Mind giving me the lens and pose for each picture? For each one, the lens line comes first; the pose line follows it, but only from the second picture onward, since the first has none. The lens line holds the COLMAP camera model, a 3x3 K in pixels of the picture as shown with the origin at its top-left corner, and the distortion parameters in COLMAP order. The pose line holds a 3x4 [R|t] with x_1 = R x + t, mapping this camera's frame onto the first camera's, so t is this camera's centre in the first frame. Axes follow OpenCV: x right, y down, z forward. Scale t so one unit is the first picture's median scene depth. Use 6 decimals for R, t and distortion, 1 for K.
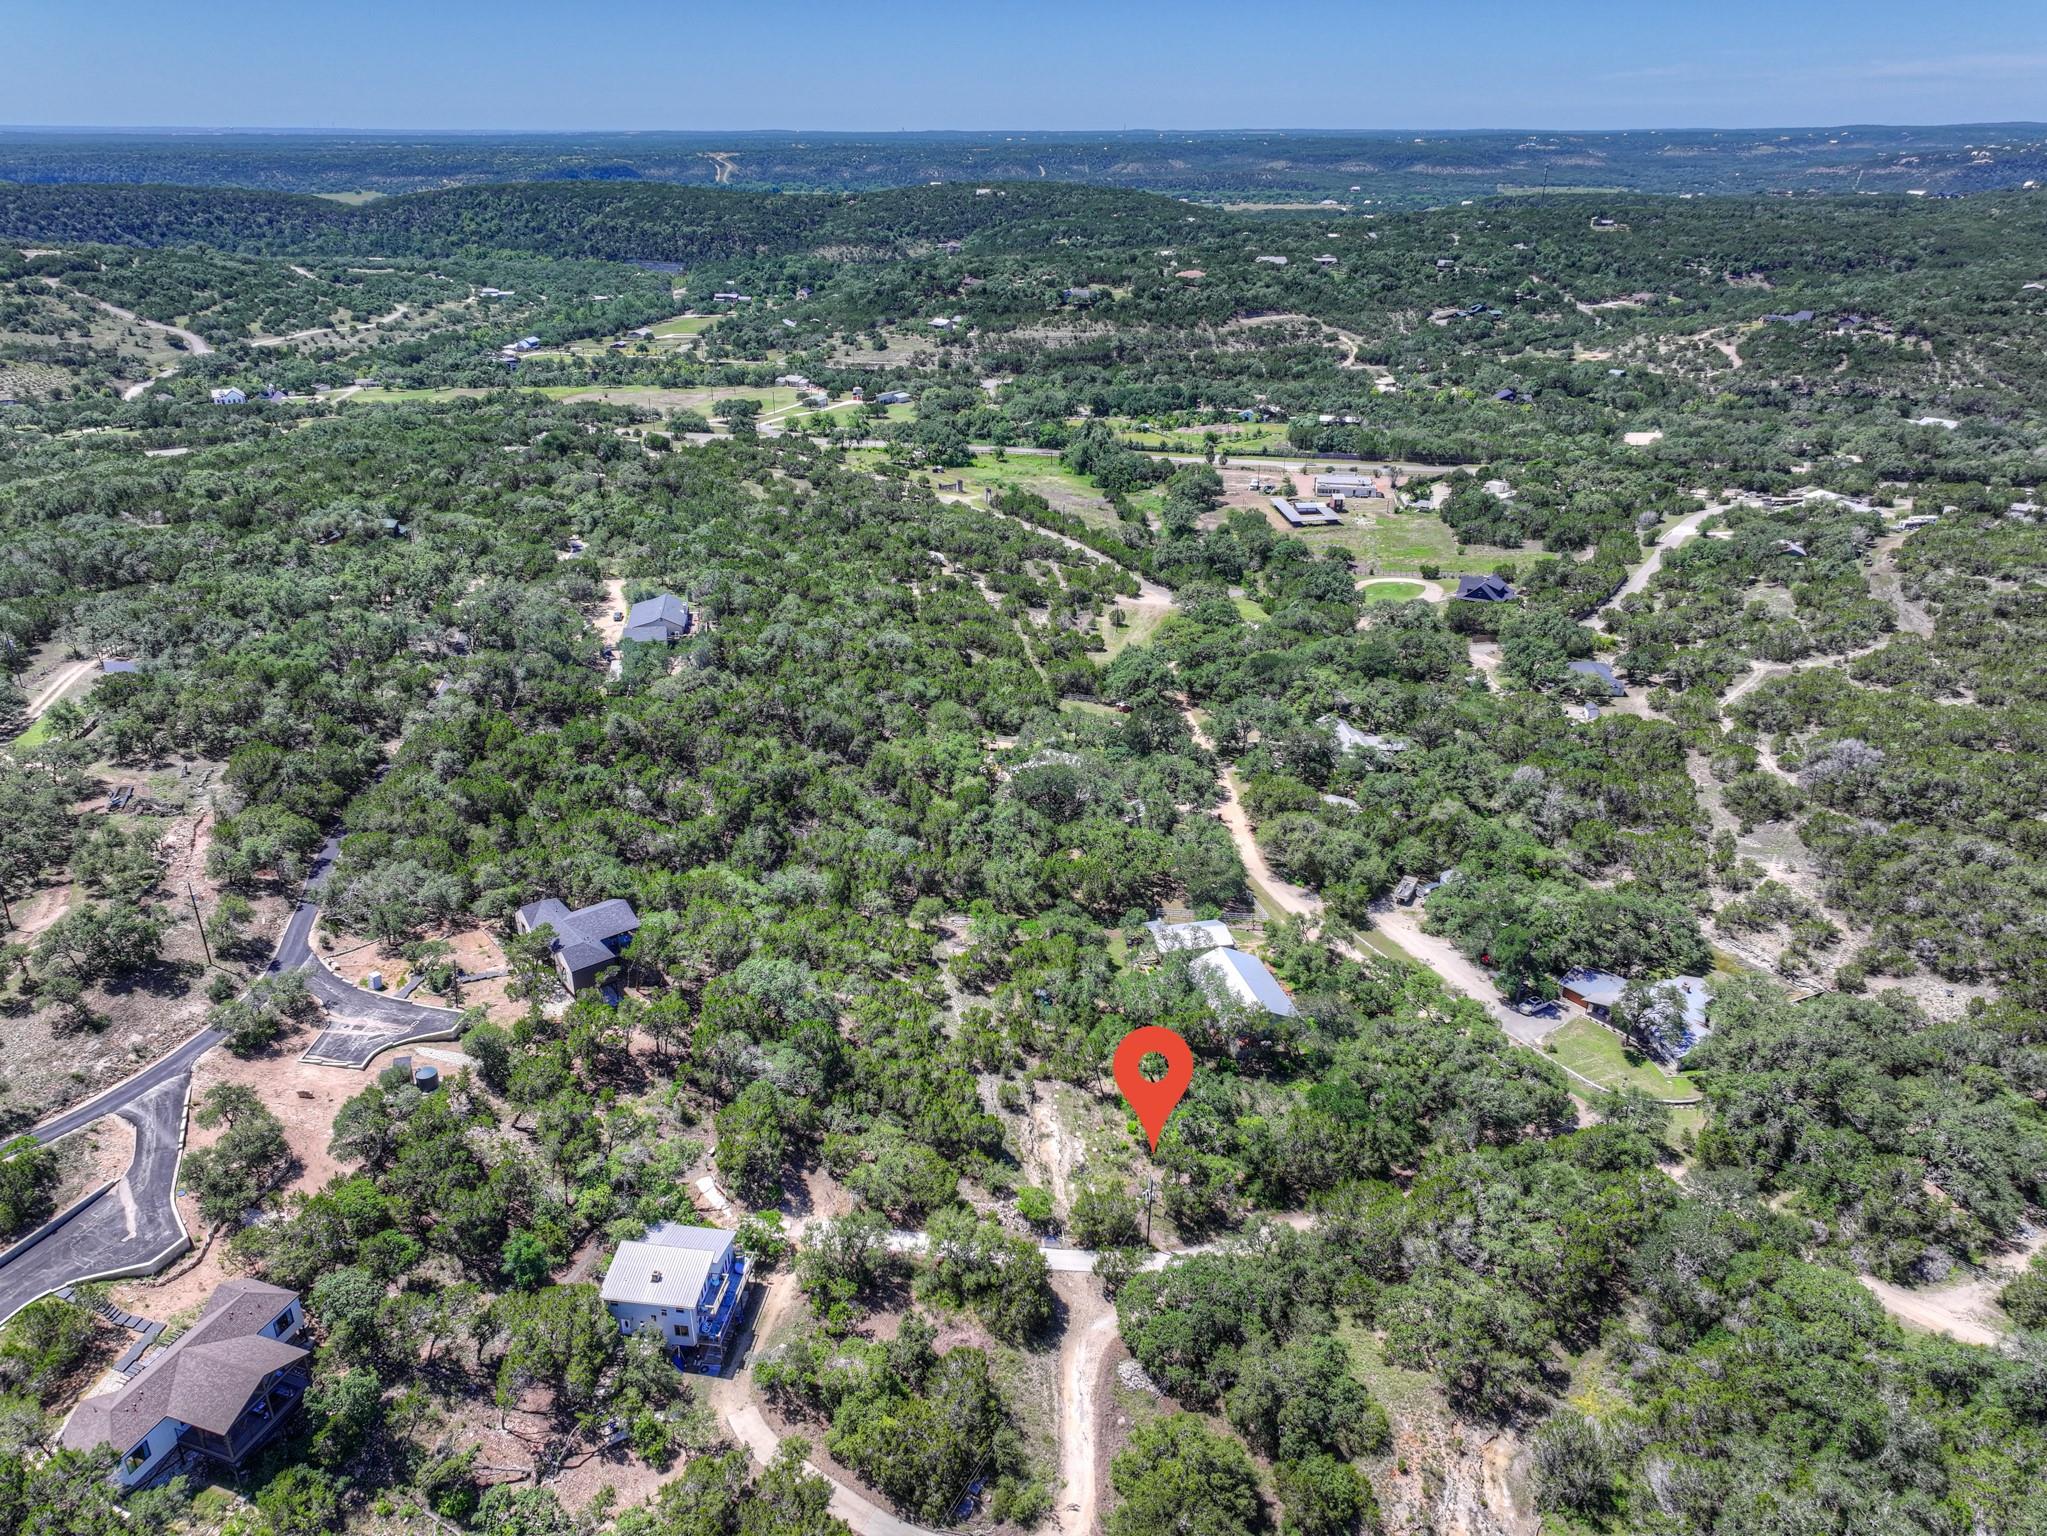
lens RADIAL K [[1436.1, 0, 1023.5], [0, 1436.1, 768.0], [0, 0, 1]] dist [0.000753, 0.014124]
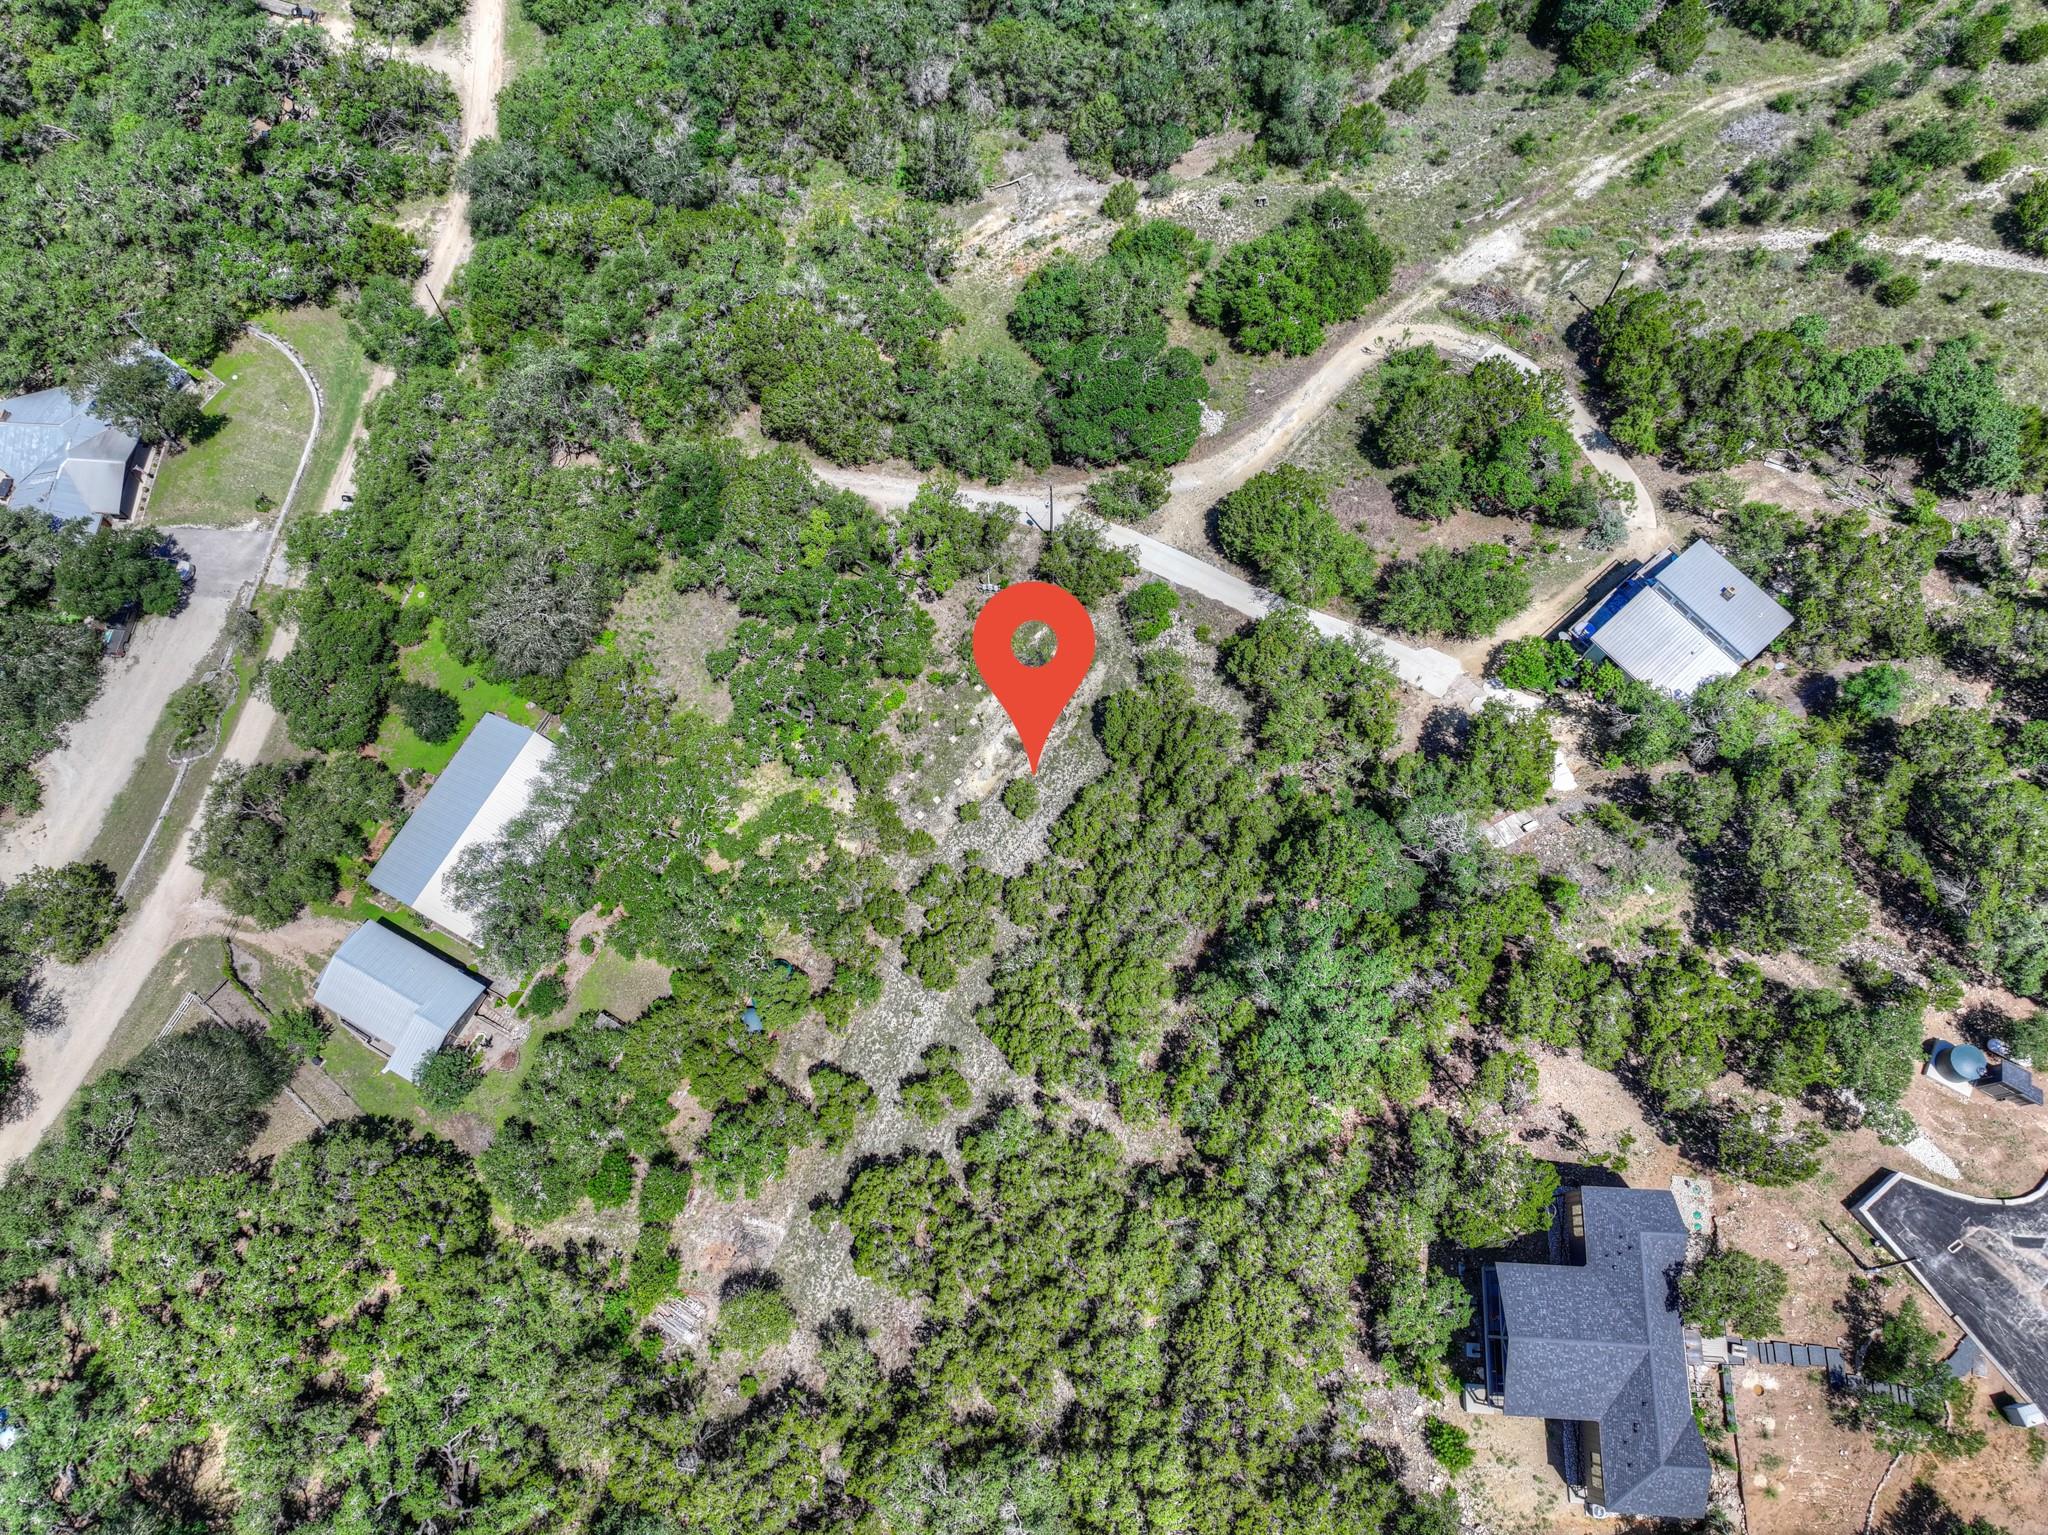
lens RADIAL K [[1447.8, 0, 1023.6], [0, 1447.8, 762.3], [0, 0, 1]] dist [-0.004809, 0.023168]
pose [[-0.743881, -0.627121, 0.230998, -0.035236], [0.271402, 0.032388, 0.961921, -0.094373], [-0.610723, 0.778248, 0.146109, 0.203410]]
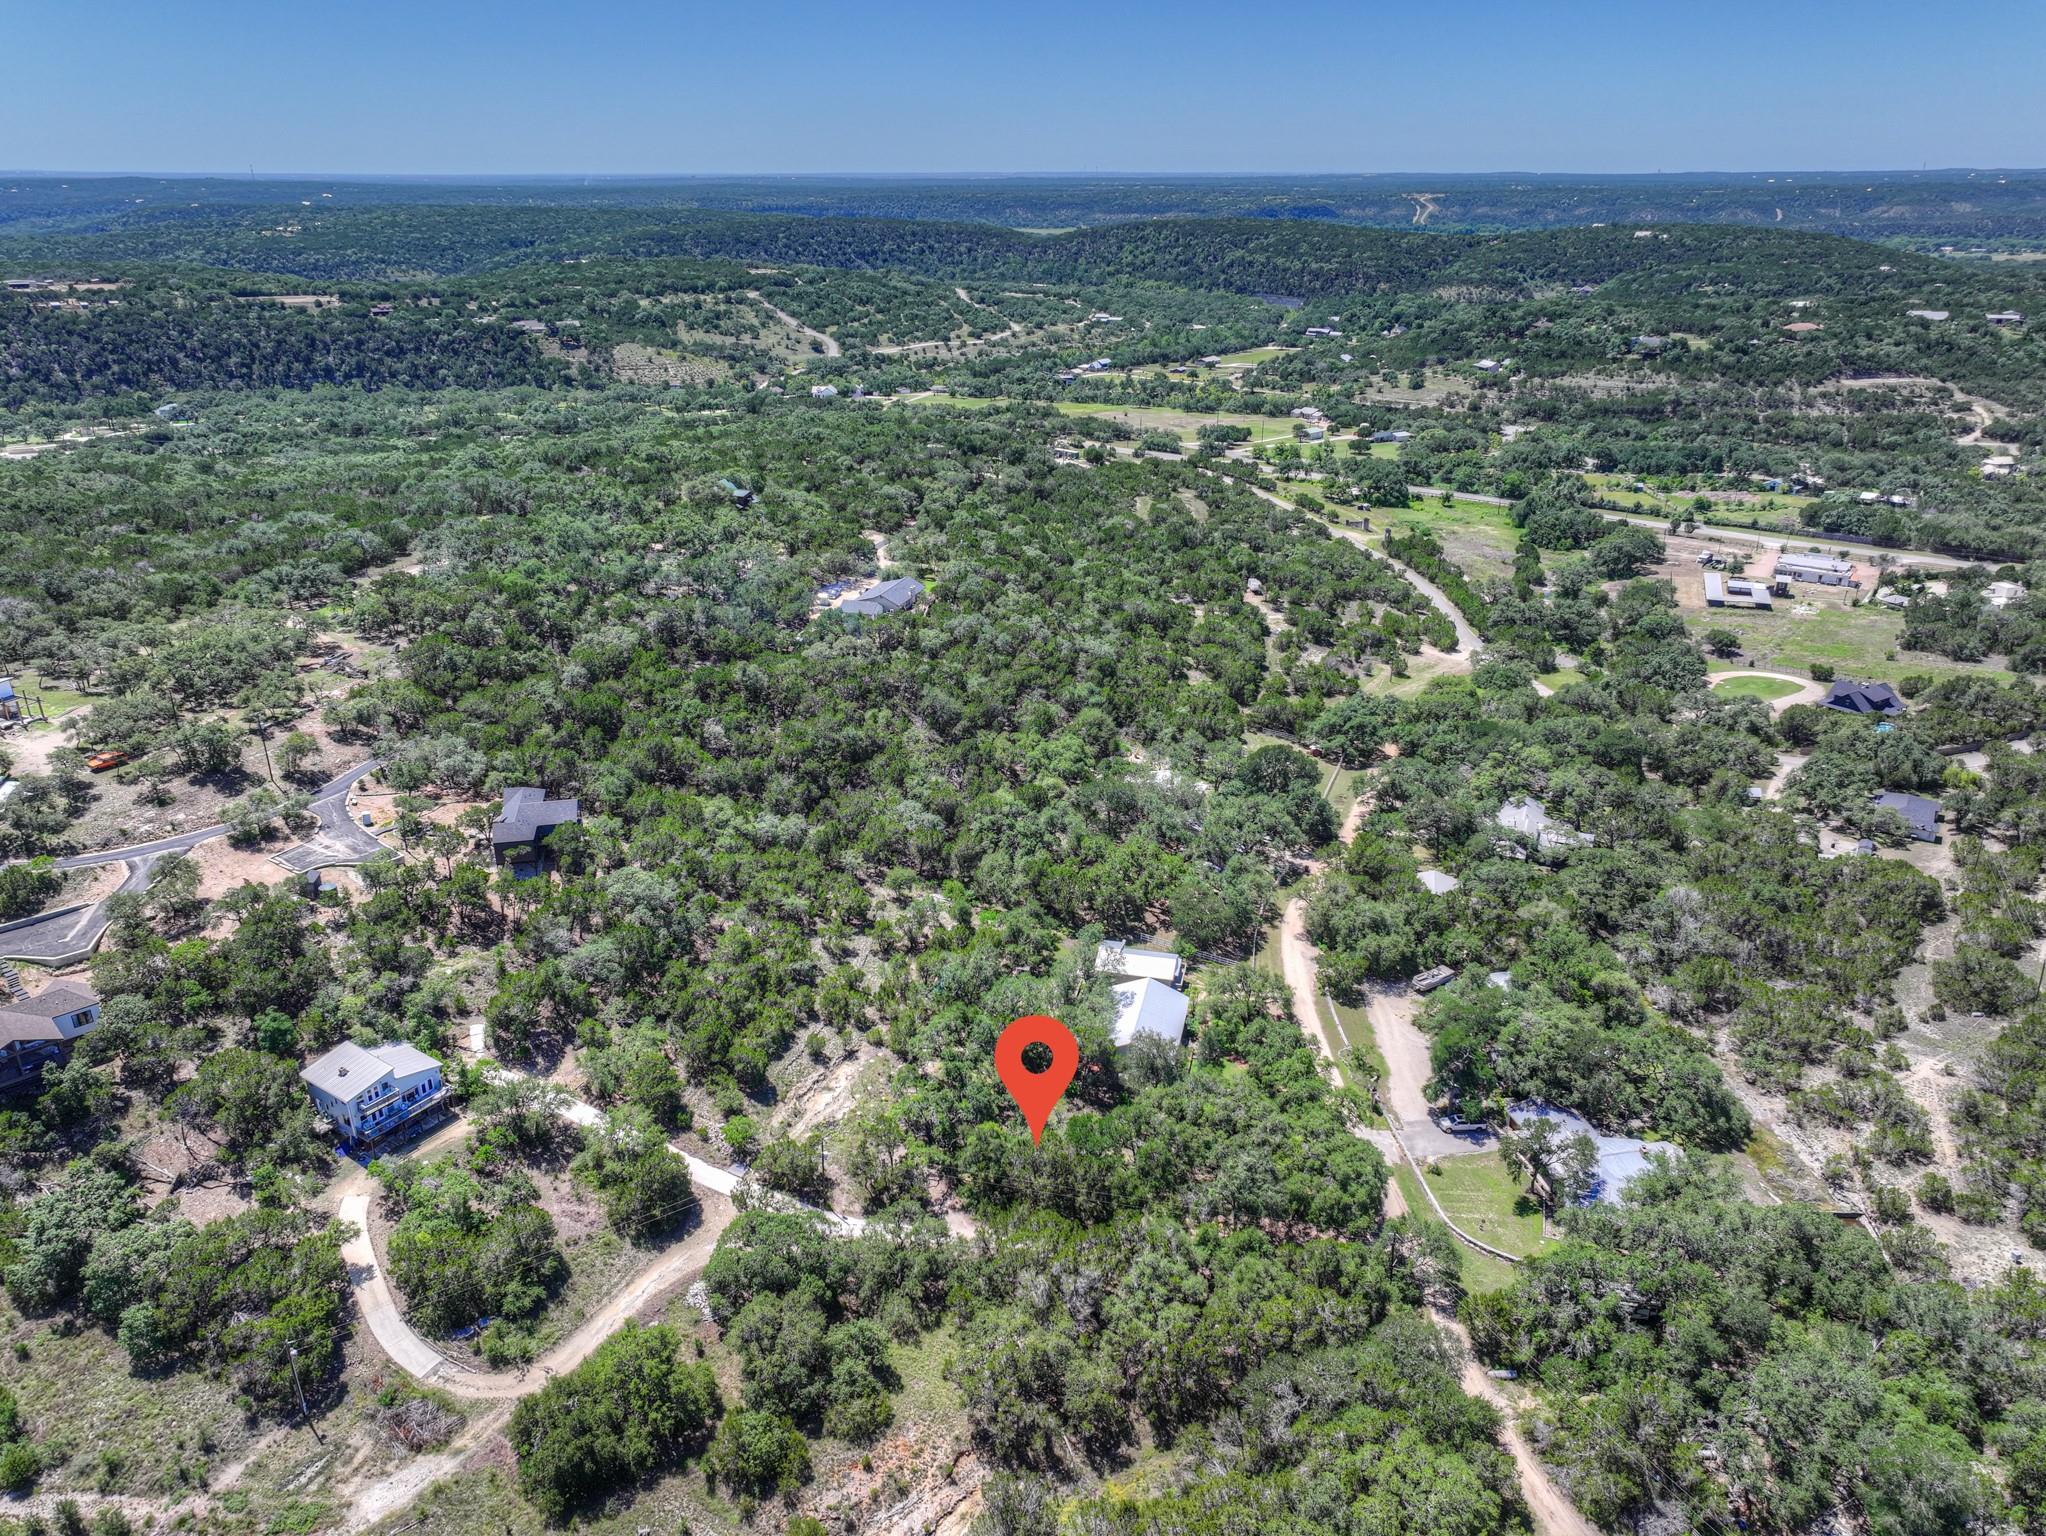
lens RADIAL K [[1440.2, 0, 1021.5], [0, 1440.2, 765.0], [0, 0, 1]] dist [-0.004205, 0.020862]
pose [[0.892429, 0.171116, -0.417481, 0.122397], [-0.182535, 0.983117, 0.012763, -0.003876], [0.412616, 0.064815, 0.908596, 0.018690]]
